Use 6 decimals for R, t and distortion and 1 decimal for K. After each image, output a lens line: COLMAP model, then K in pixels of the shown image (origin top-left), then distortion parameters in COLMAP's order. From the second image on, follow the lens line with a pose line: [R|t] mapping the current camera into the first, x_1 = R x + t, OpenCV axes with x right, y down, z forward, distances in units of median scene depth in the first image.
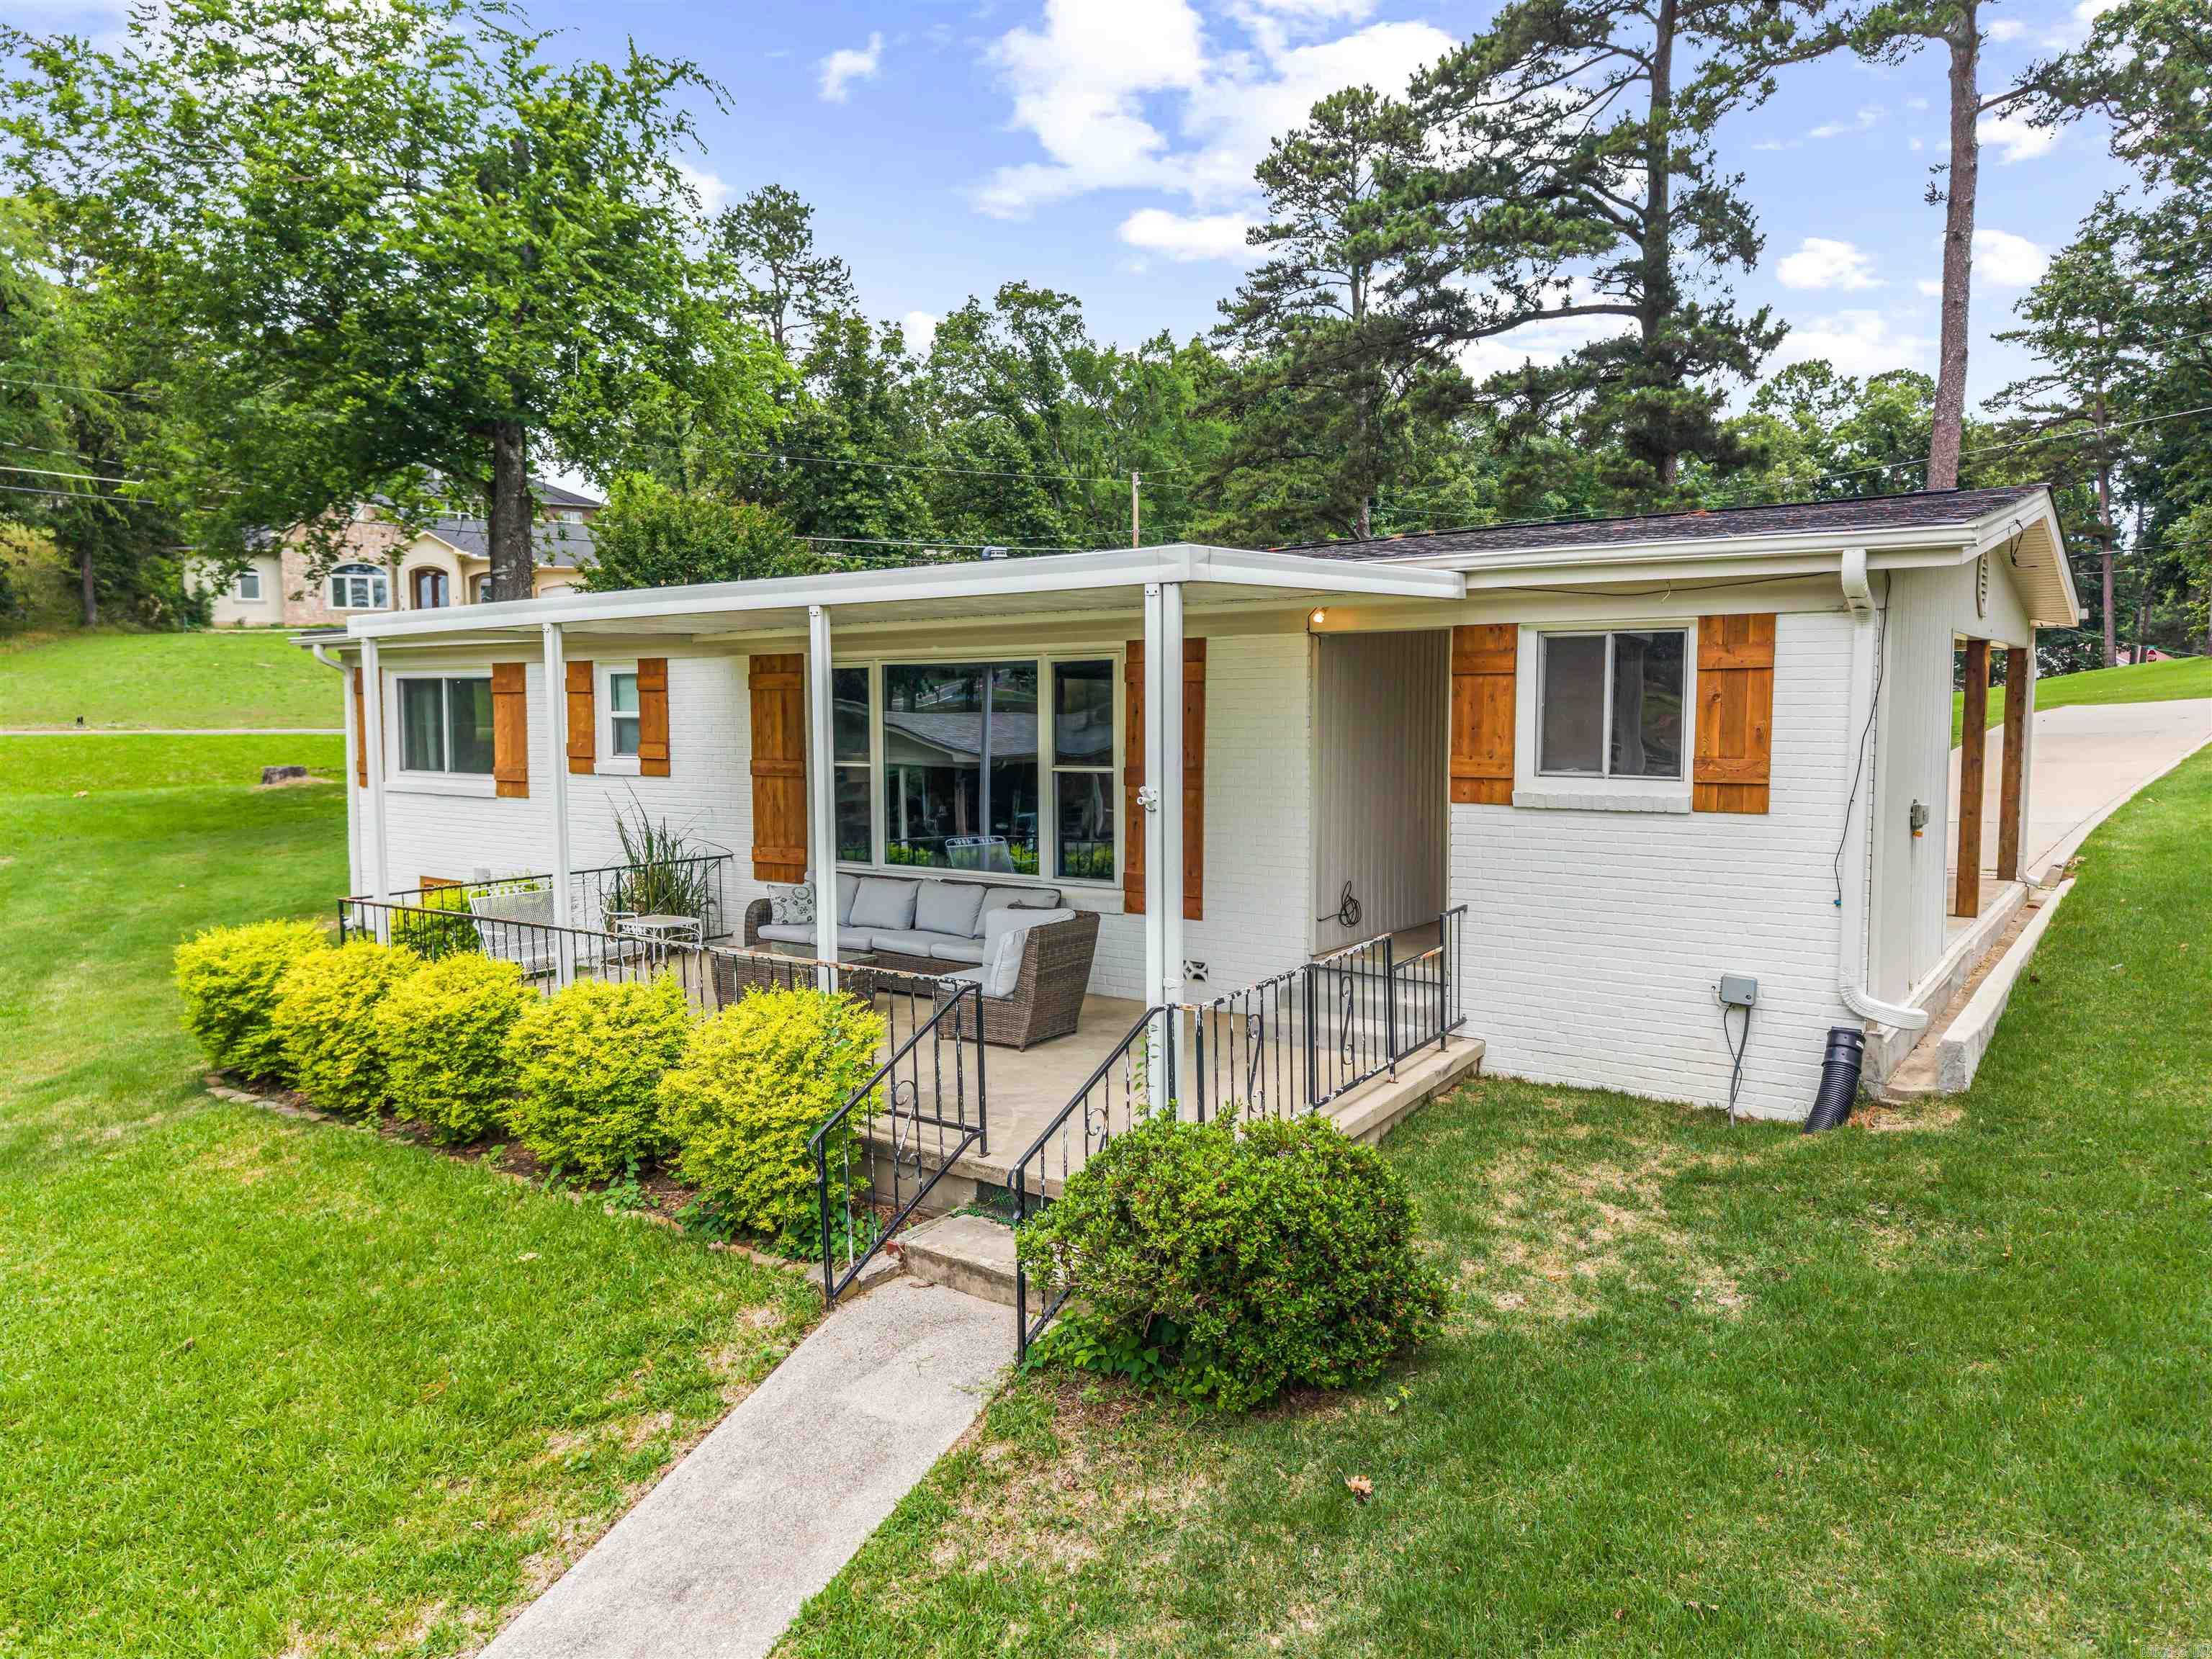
lens RADIAL K [[1477.7, 0, 1114.0], [0, 1477.7, 832.9], [0, 0, 1]] dist [0.012295, -0.000002]
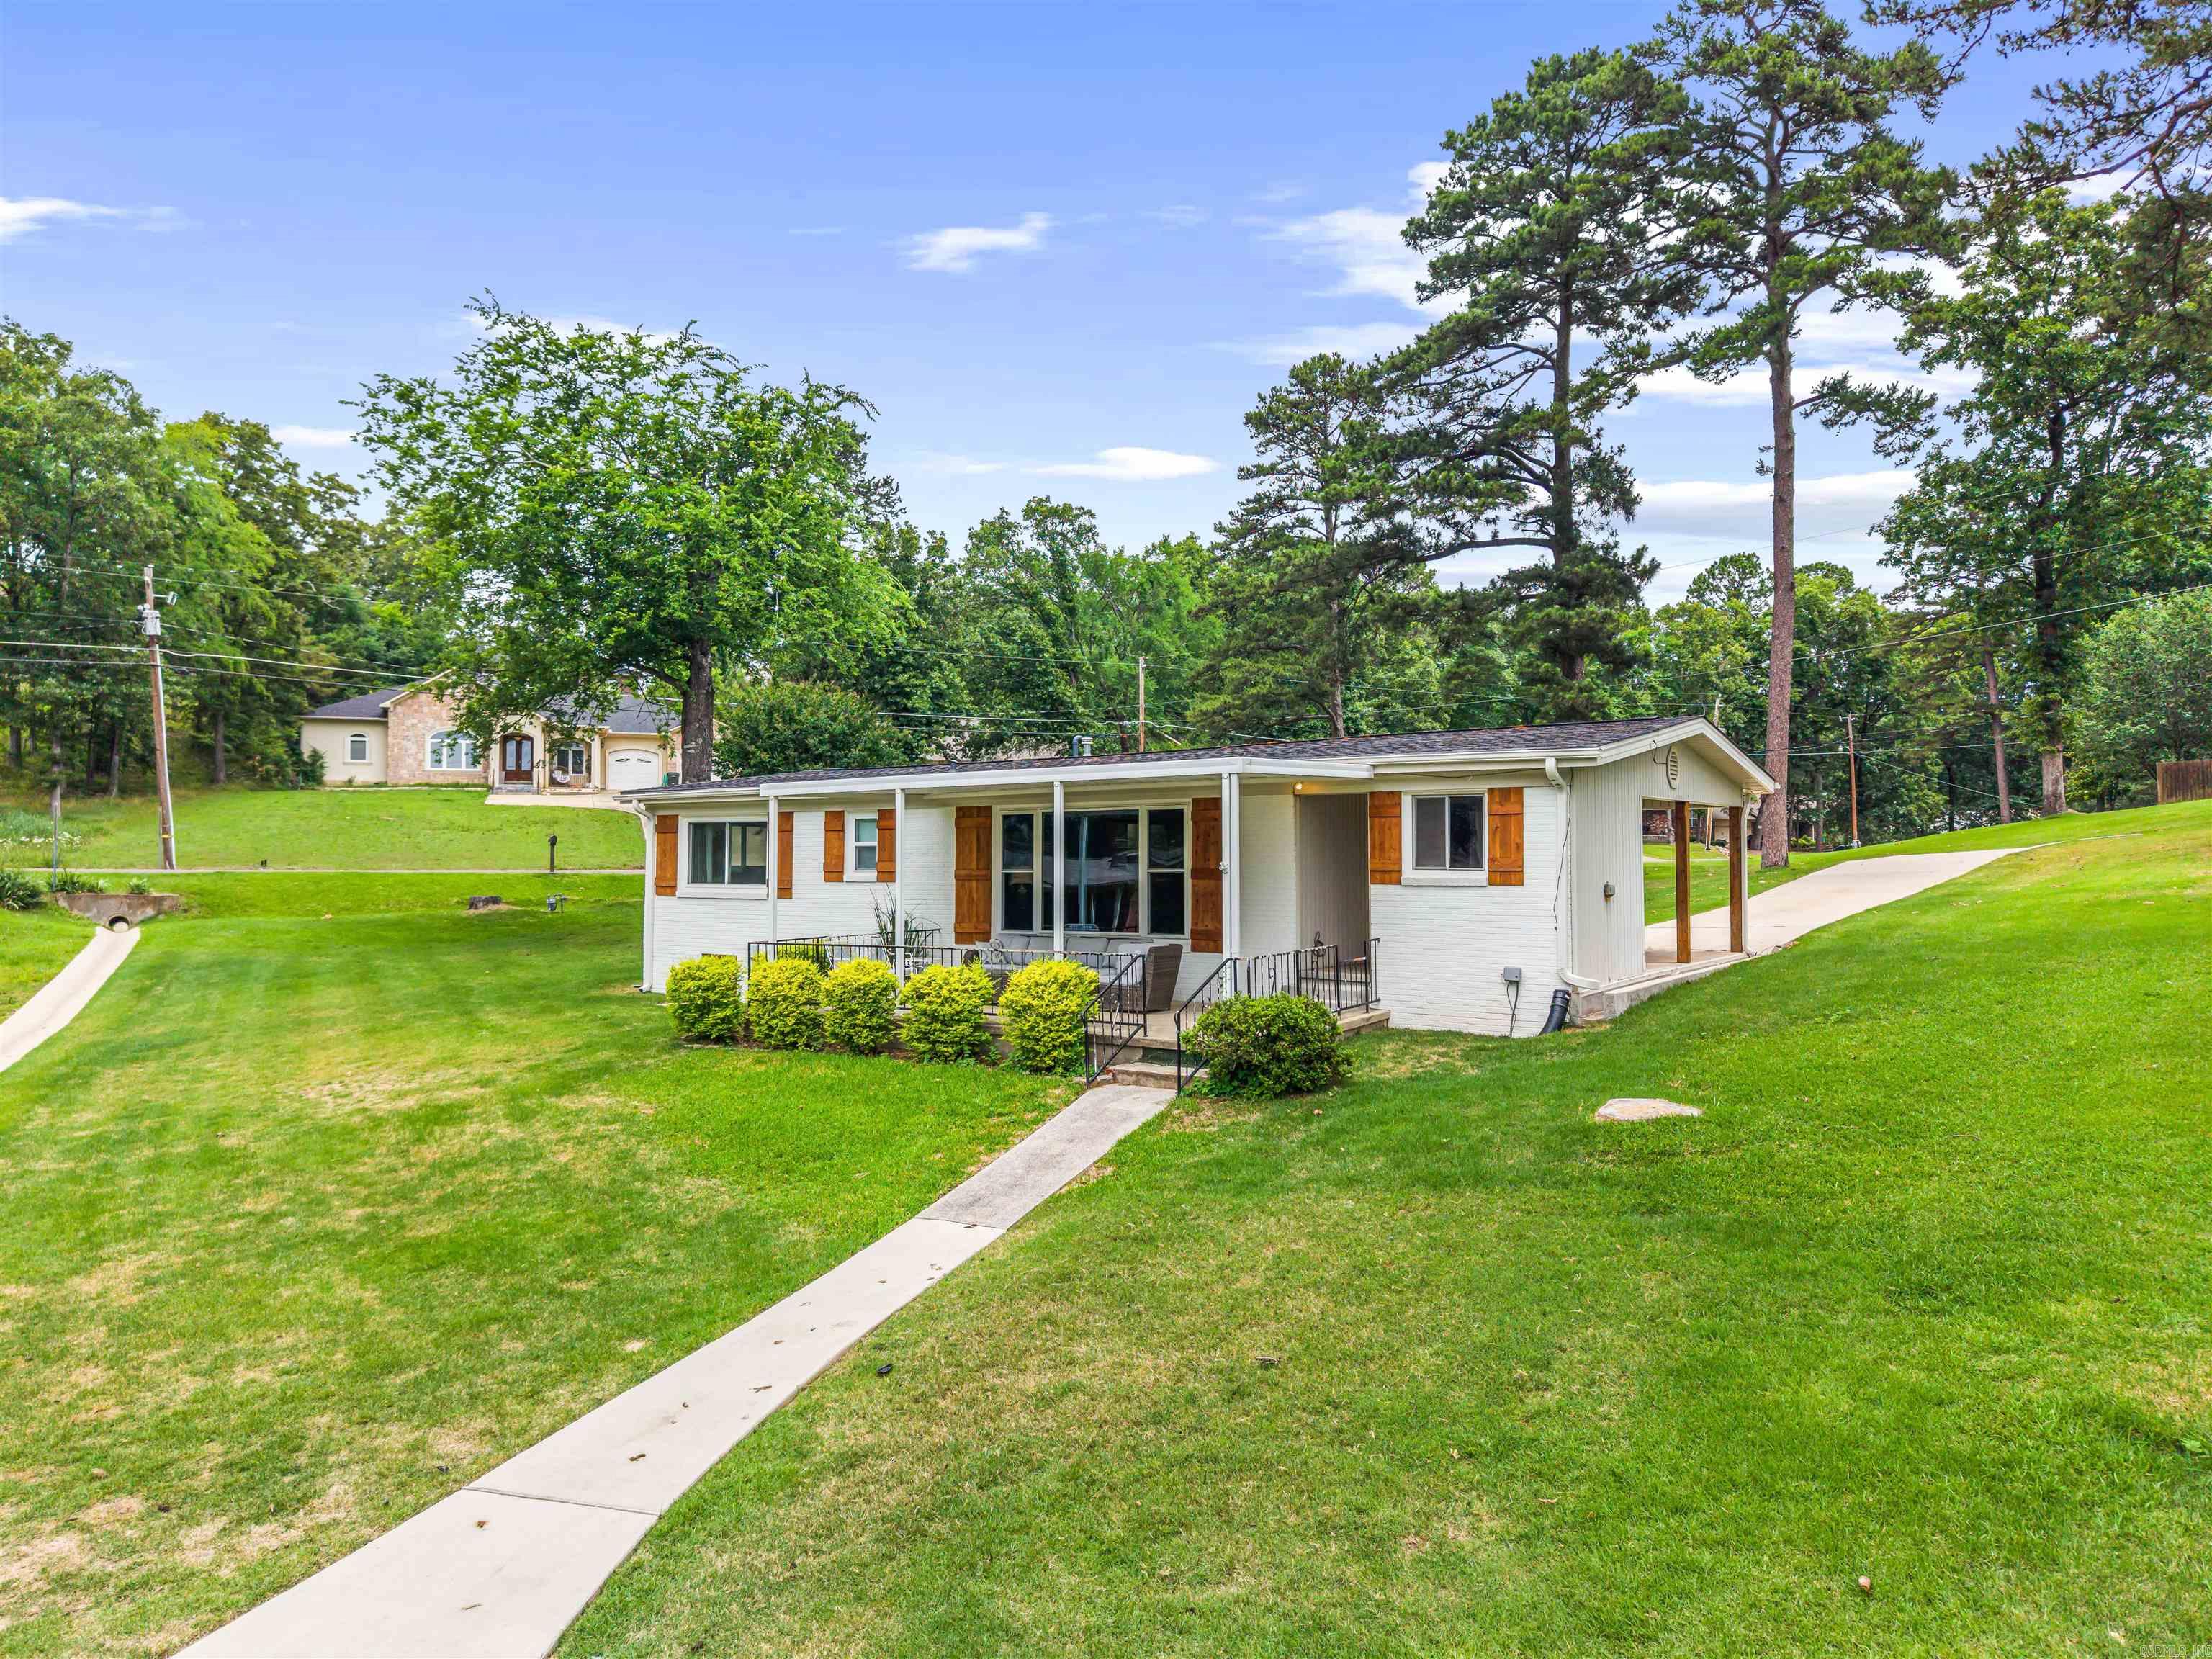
lens RADIAL K [[1464.8, 0, 1108.9], [0, 1464.8, 829.1], [0, 0, 1]] dist [0.041196, -0.056102]
pose [[0.999972, 0.004242, 0.006129, -0.030101], [-0.003545, 0.993969, -0.109602, 0.029457], [-0.006557, 0.109577, 0.993957, -0.221464]]
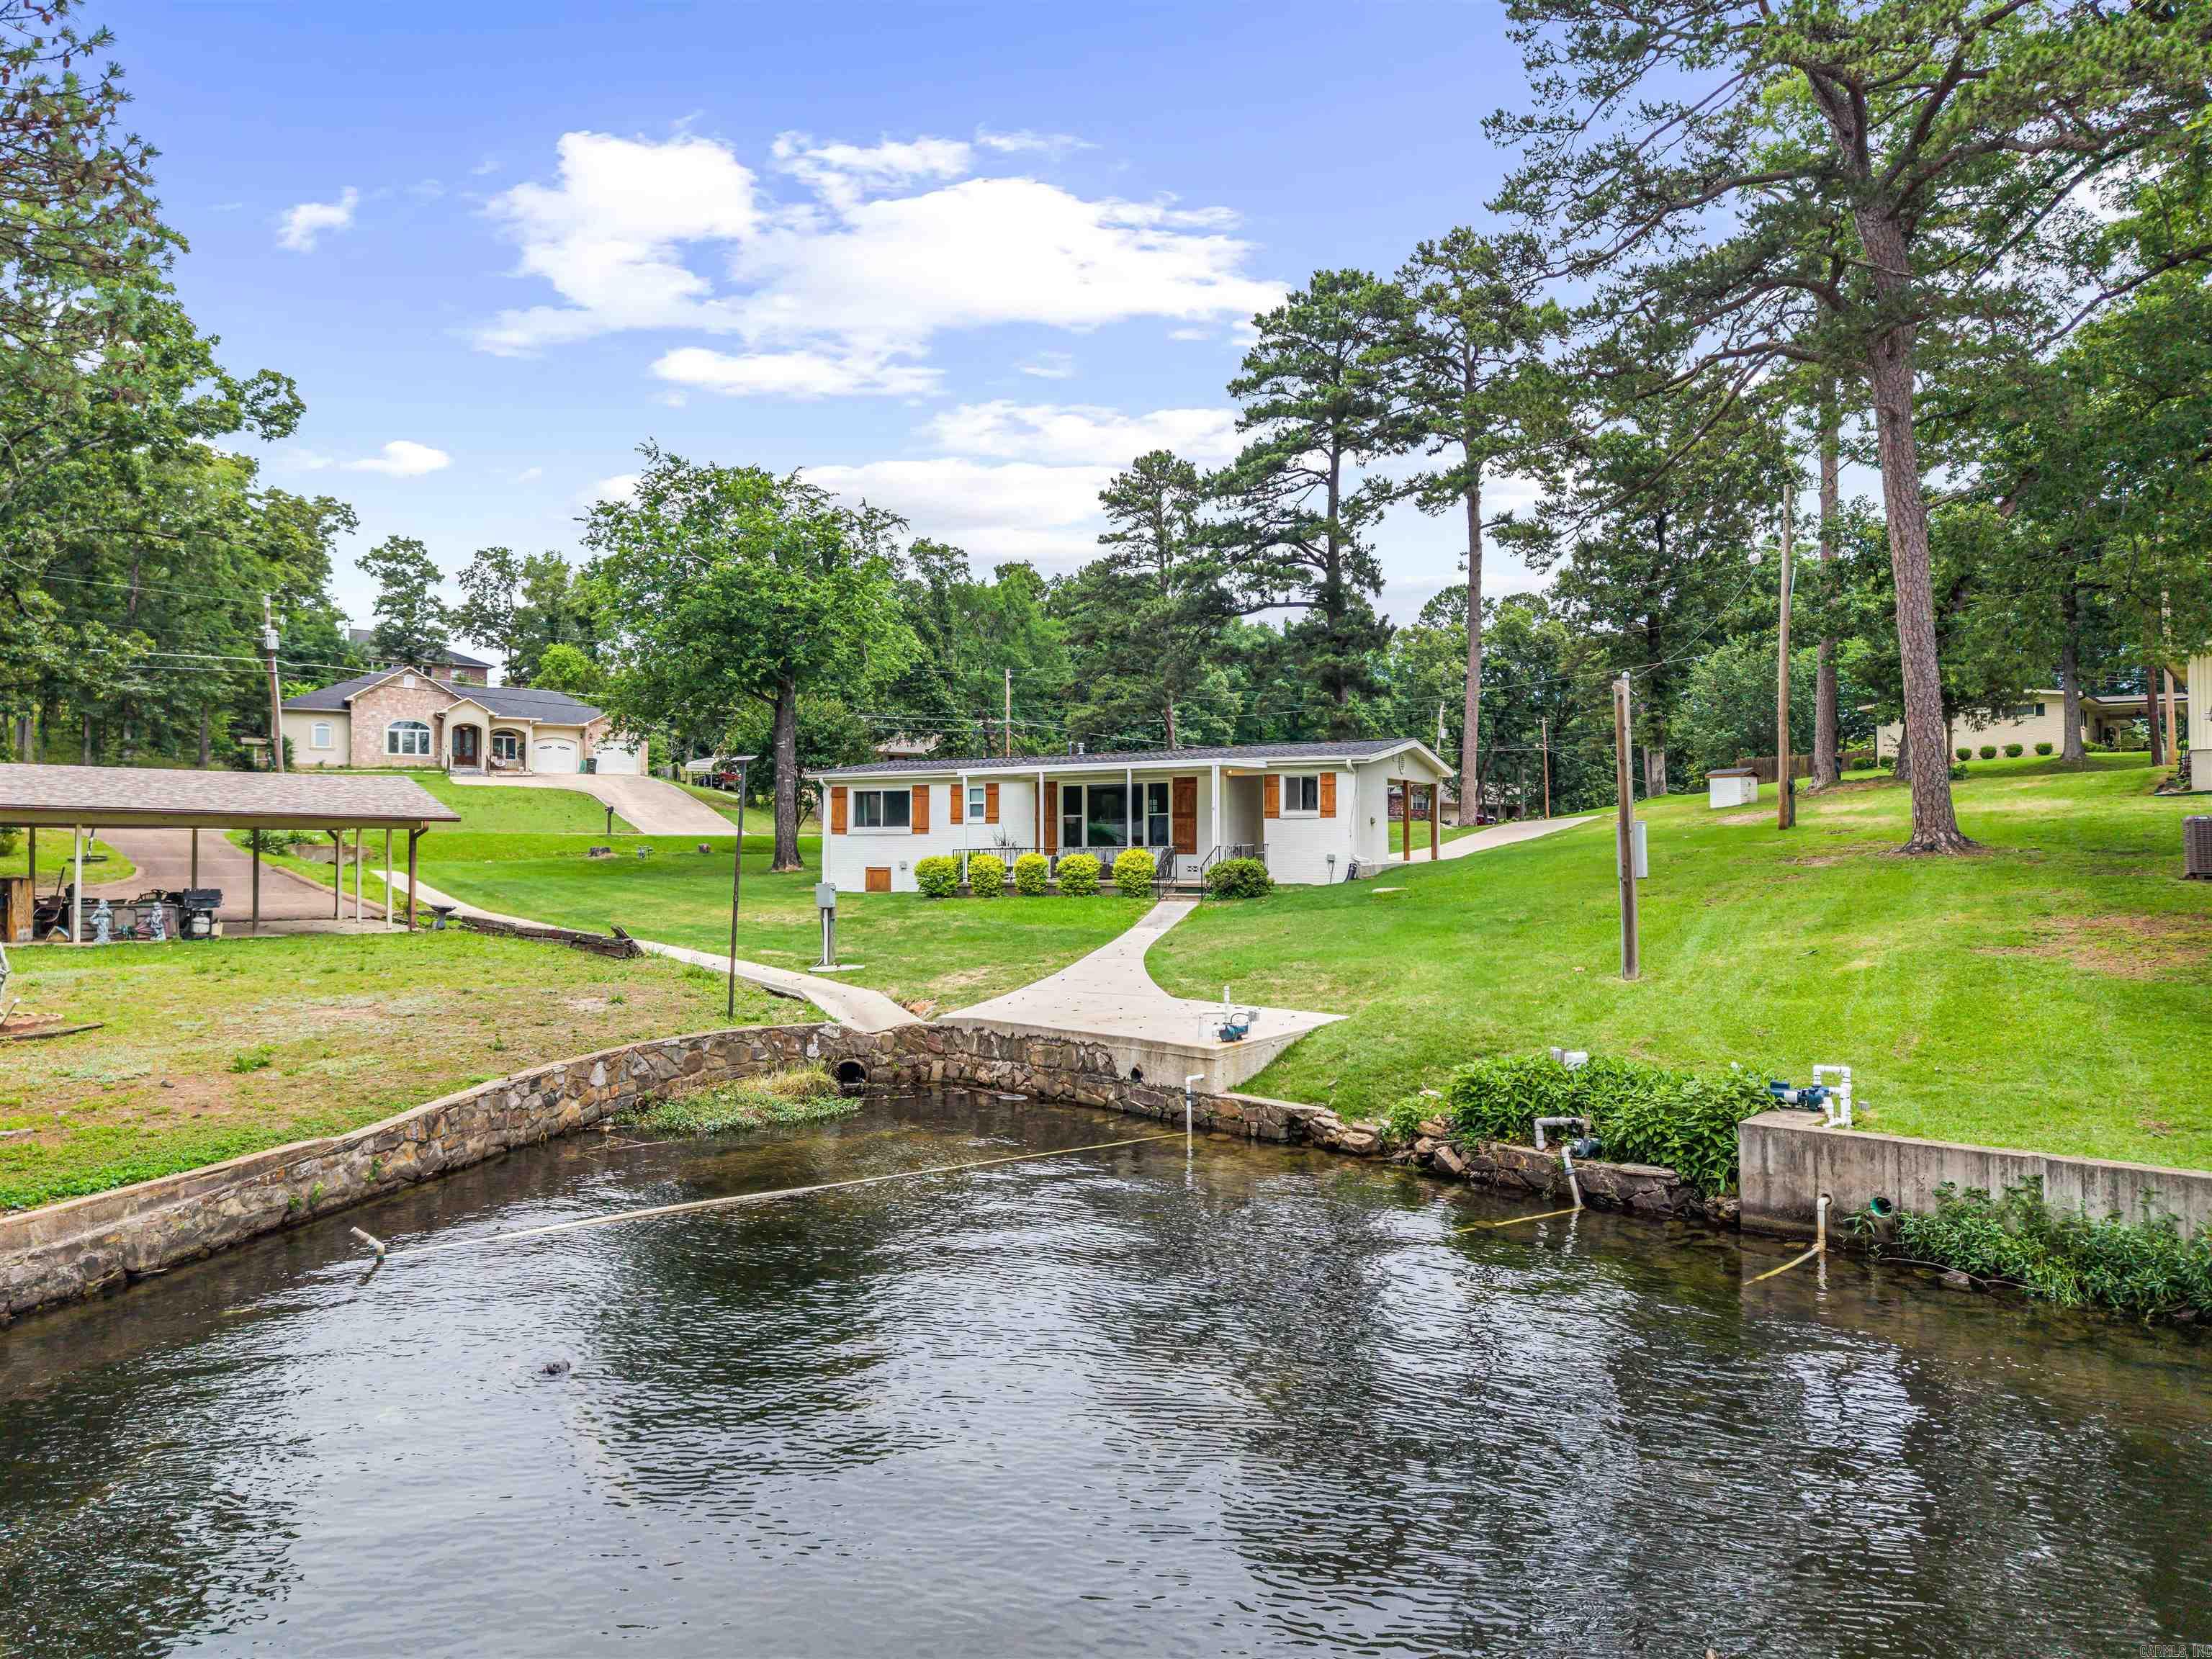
lens RADIAL K [[1451.7, 0, 1107.4], [0, 1451.7, 847.9], [0, 0, 1]] dist [0.033826, -0.032733]
pose [[0.986067, 0.001692, 0.166343, -0.212968], [0.013016, 0.996098, -0.087289, 0.099977], [-0.165842, 0.088237, 0.982197, -0.702325]]
